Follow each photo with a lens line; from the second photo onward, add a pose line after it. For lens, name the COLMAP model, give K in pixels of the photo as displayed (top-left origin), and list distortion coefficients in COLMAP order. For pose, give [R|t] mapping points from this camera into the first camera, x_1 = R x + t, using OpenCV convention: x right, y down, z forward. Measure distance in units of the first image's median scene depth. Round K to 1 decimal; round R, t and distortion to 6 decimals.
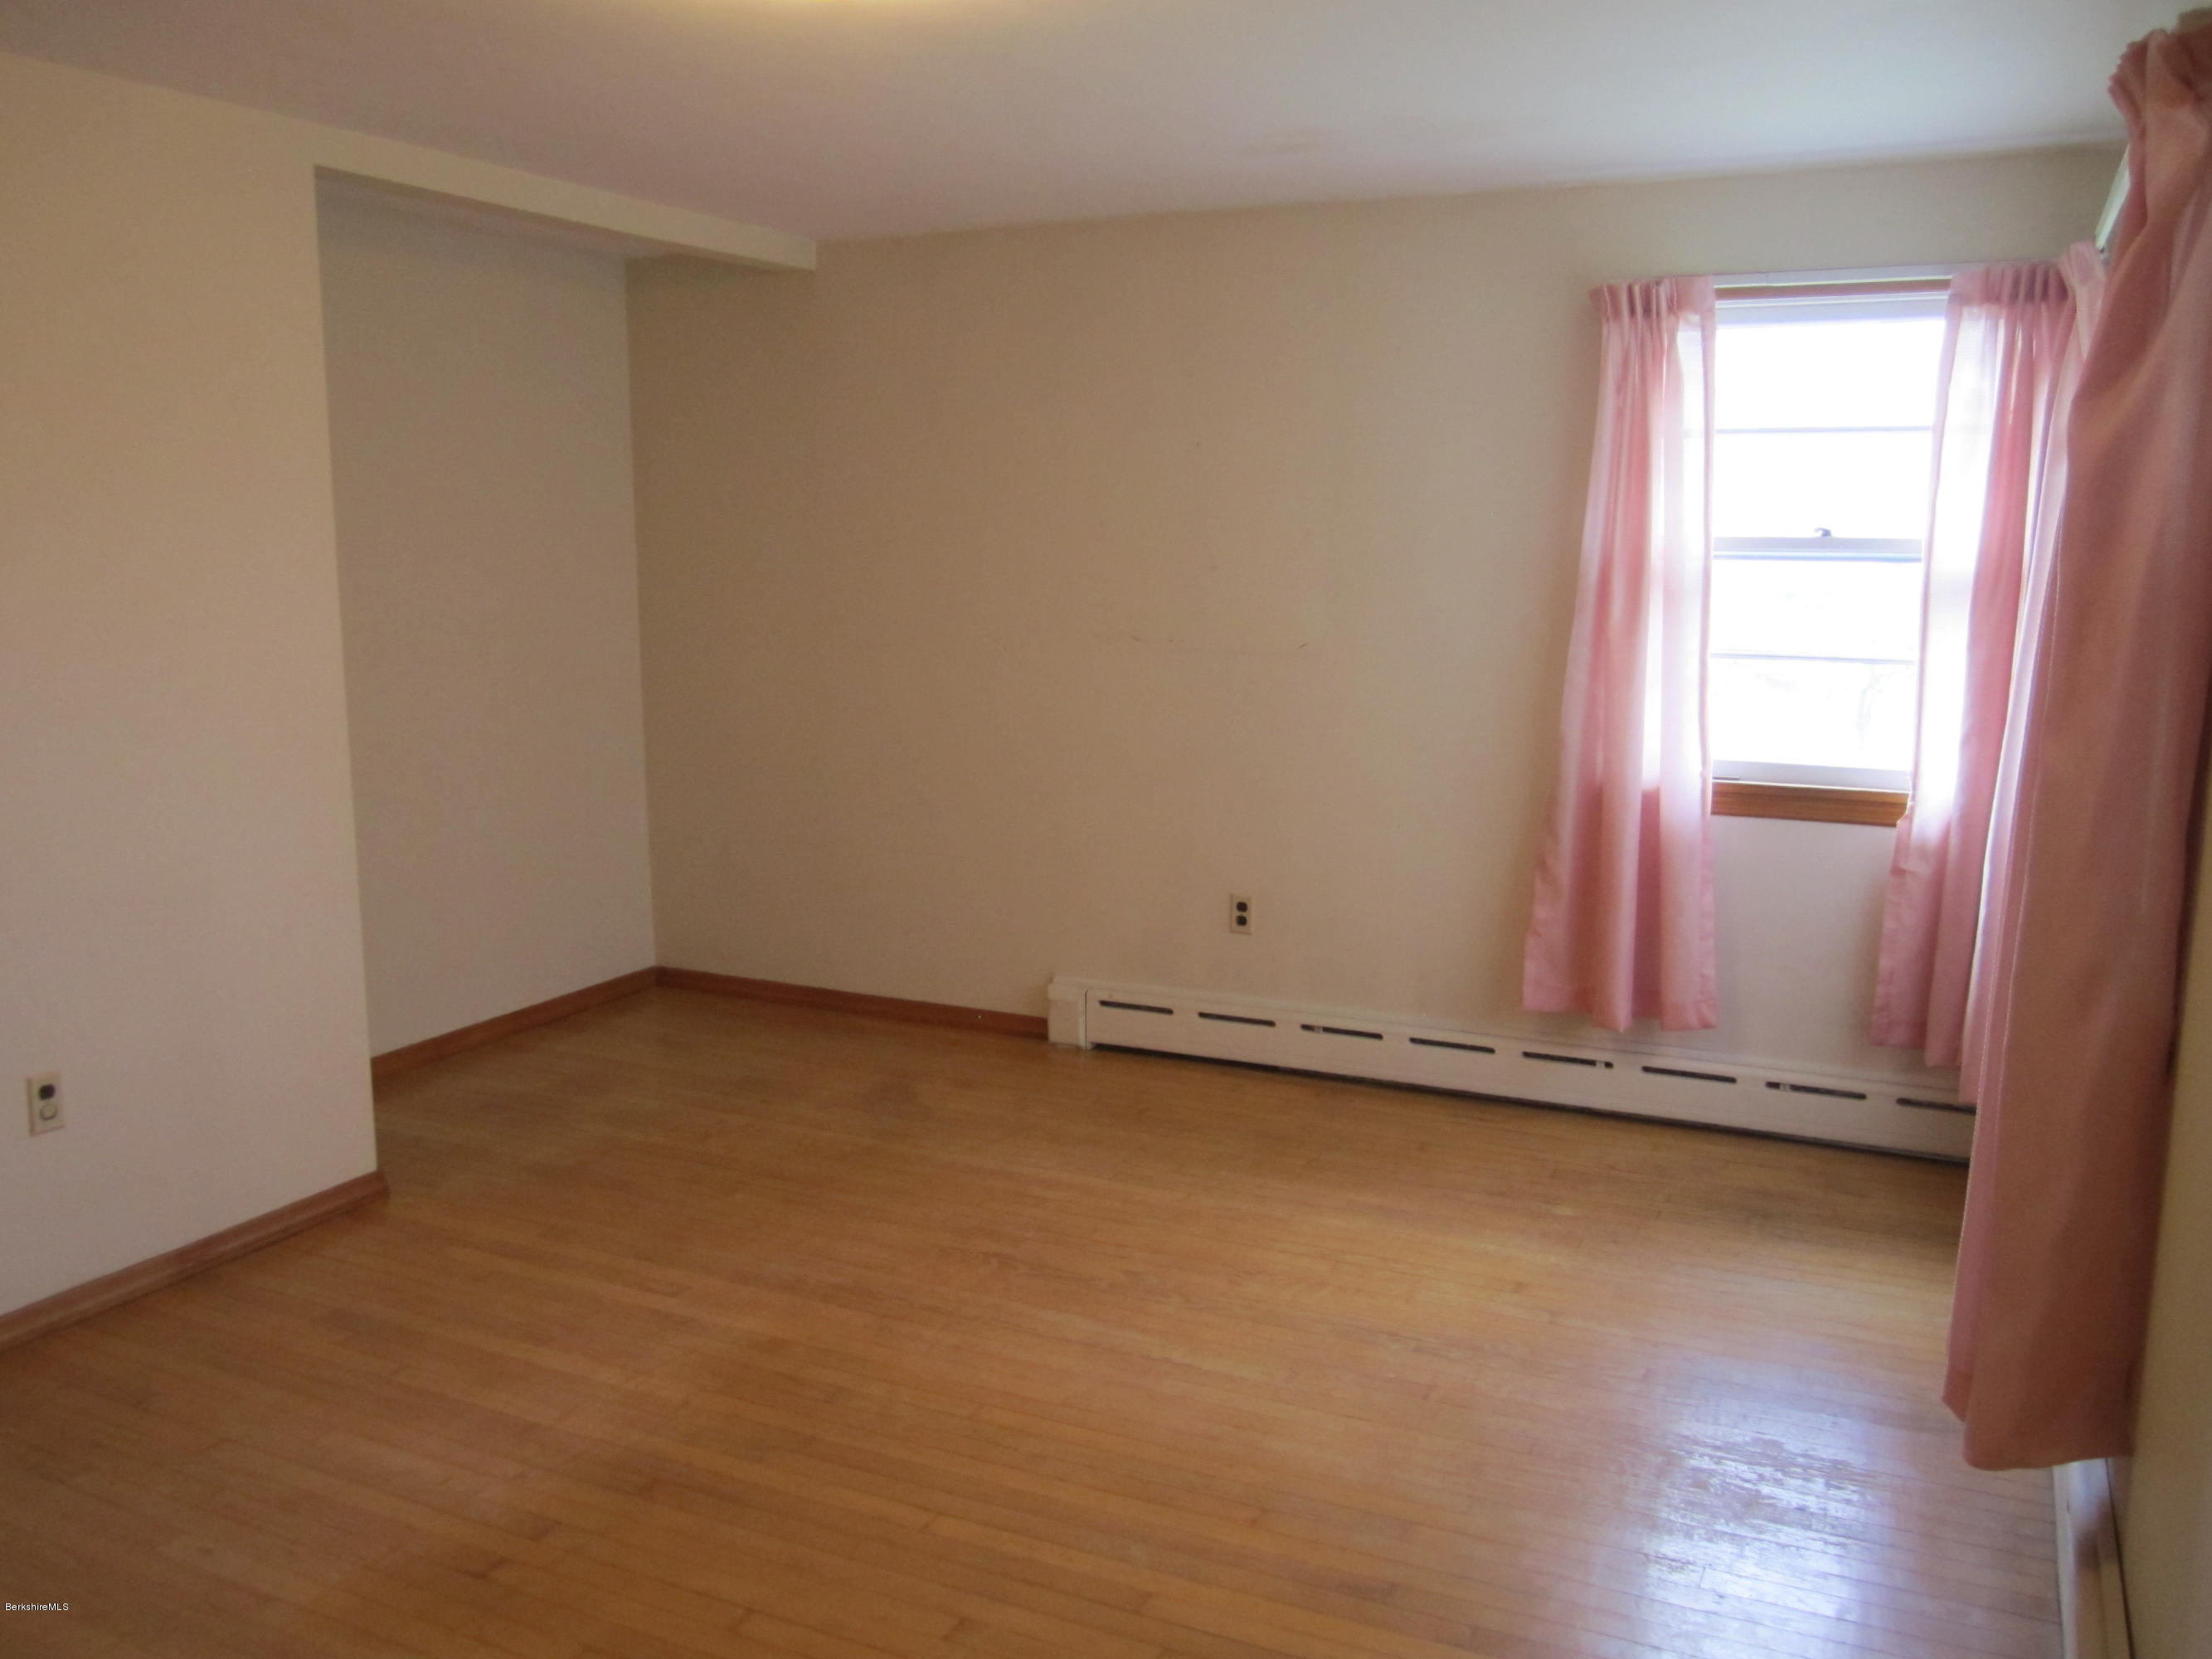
lens RADIAL K [[1865.1, 0, 1104.0], [0, 1865.1, 835.0], [0, 0, 1]] dist [-0.029397, -0.000685]
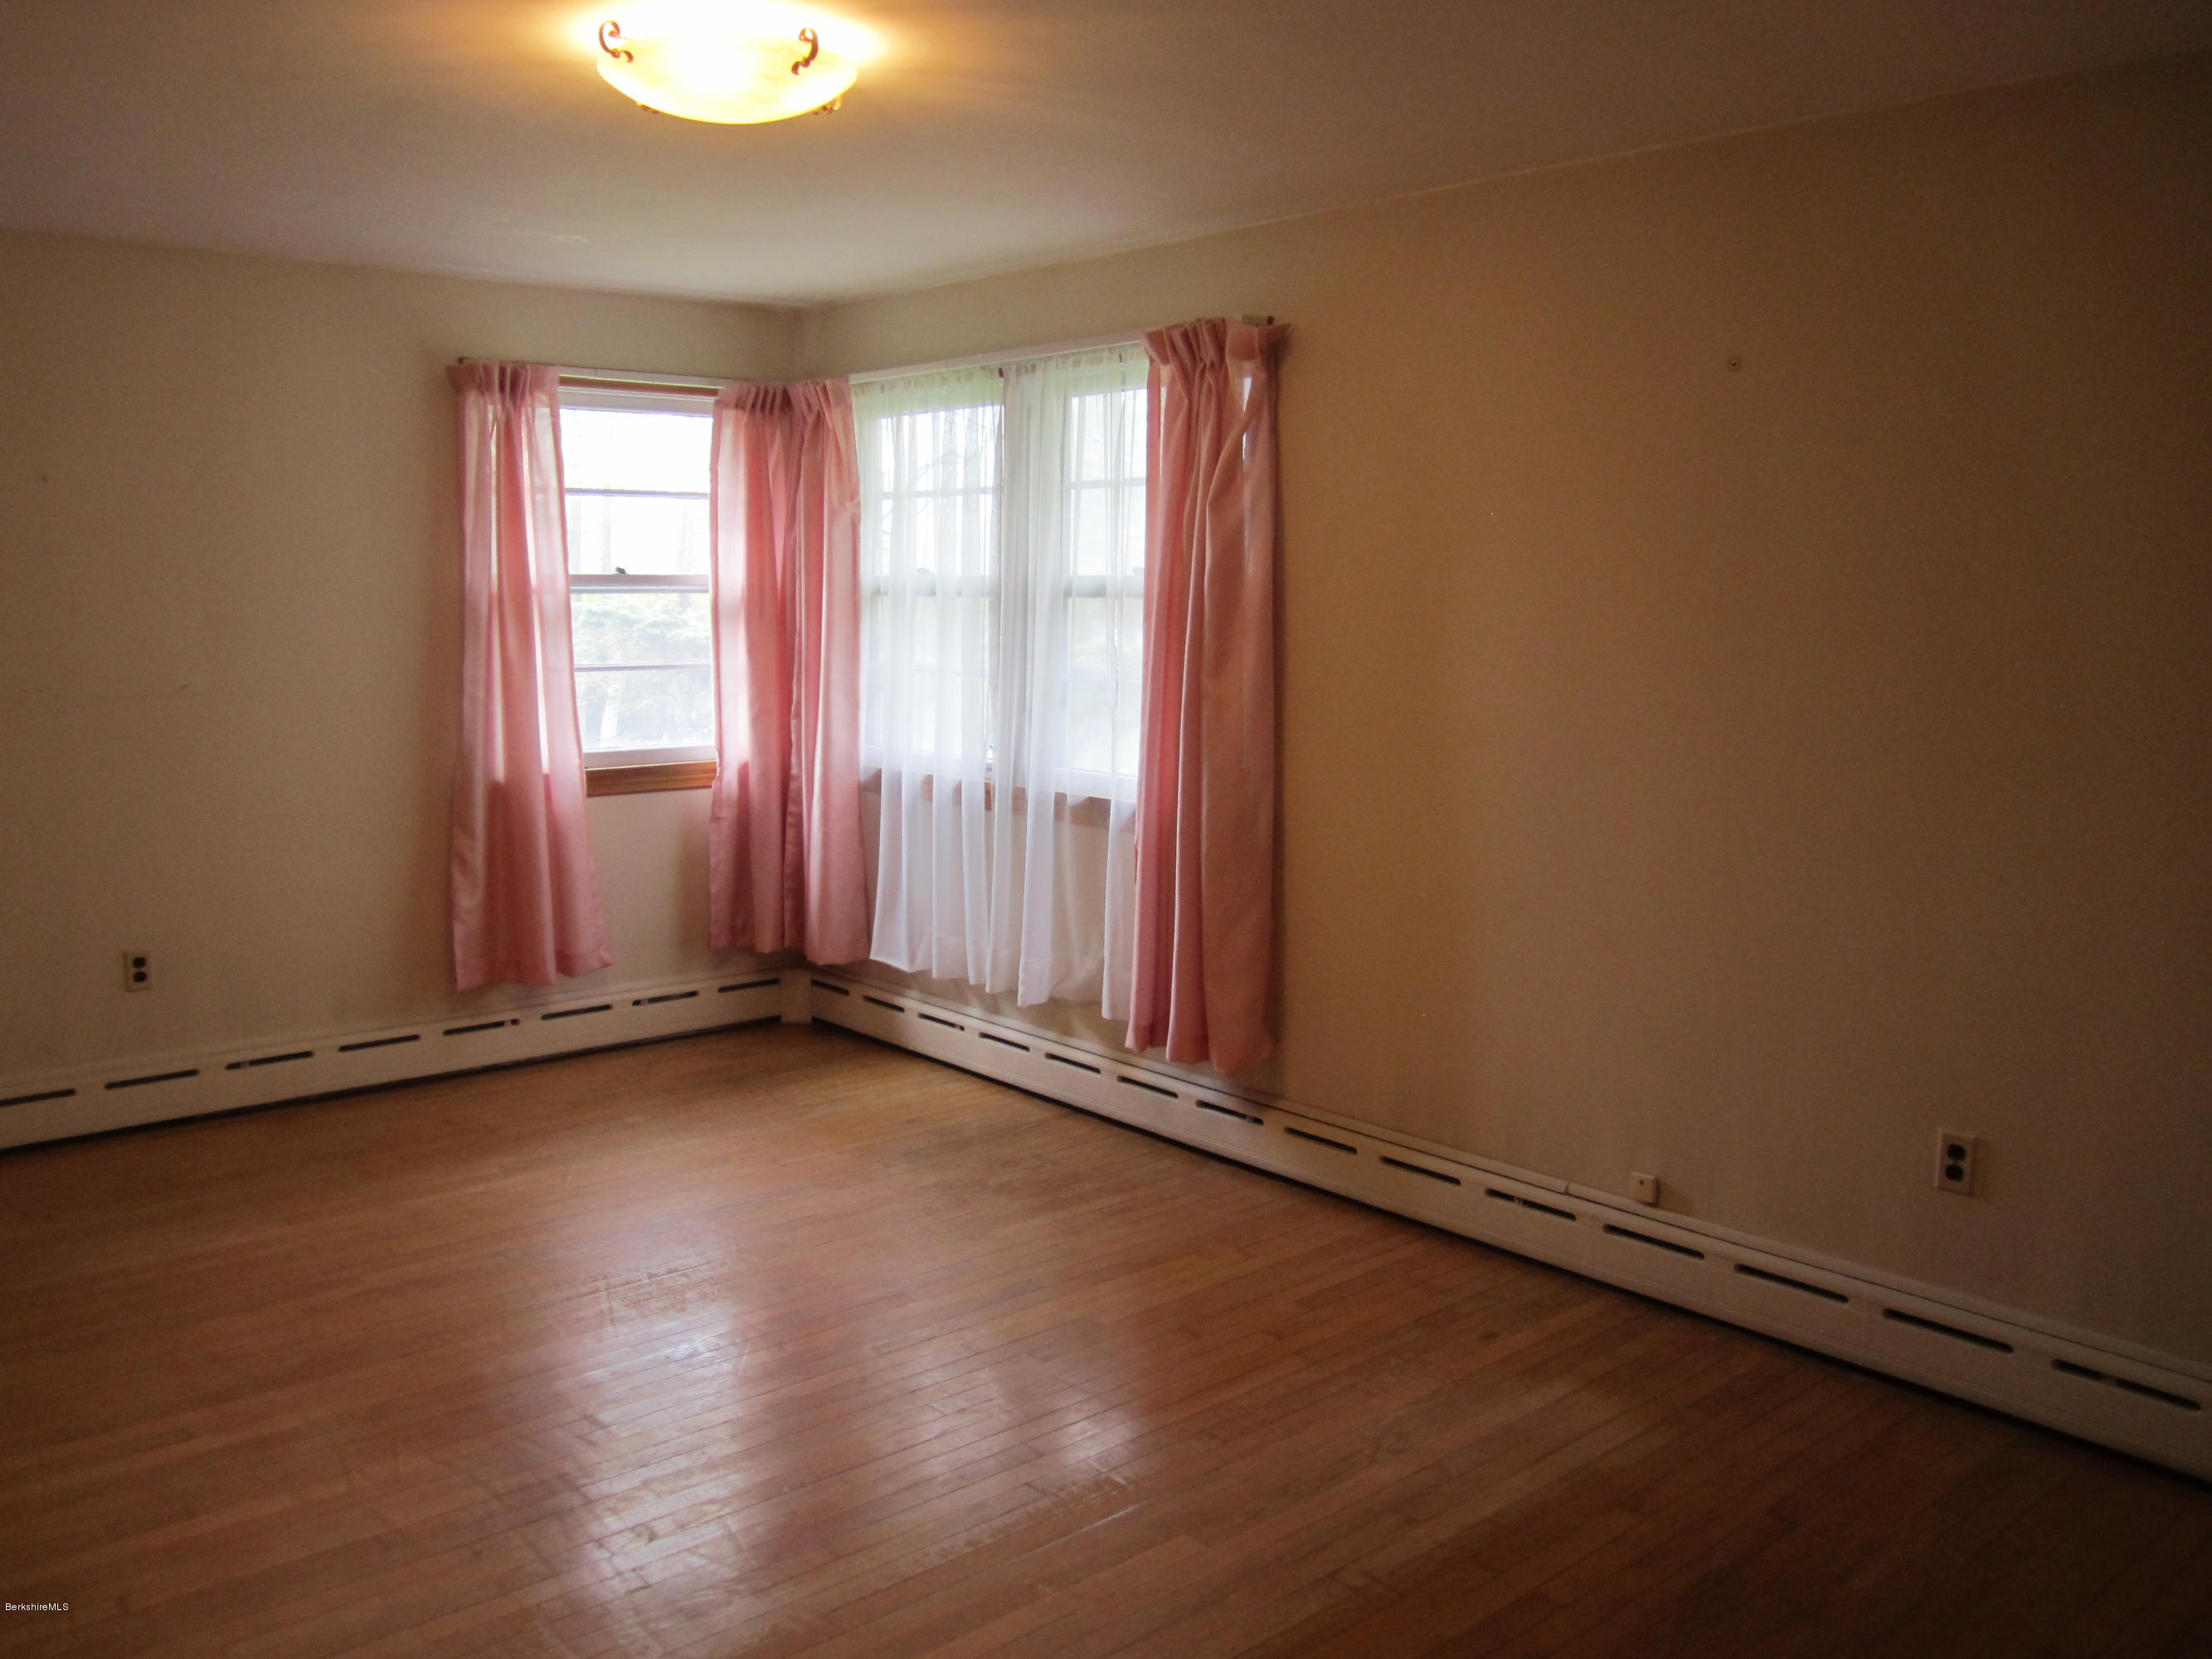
lens RADIAL K [[1865.1, 0, 1104.6], [0, 1865.1, 828.8], [0, 0, 1]] dist [-0.029397, -0.000685]
pose [[0.385559, -0.124984, 0.914179, -0.693321], [0.143180, 0.986886, 0.074537, -0.033549], [-0.911506, 0.102154, 0.398398, 0.192202]]
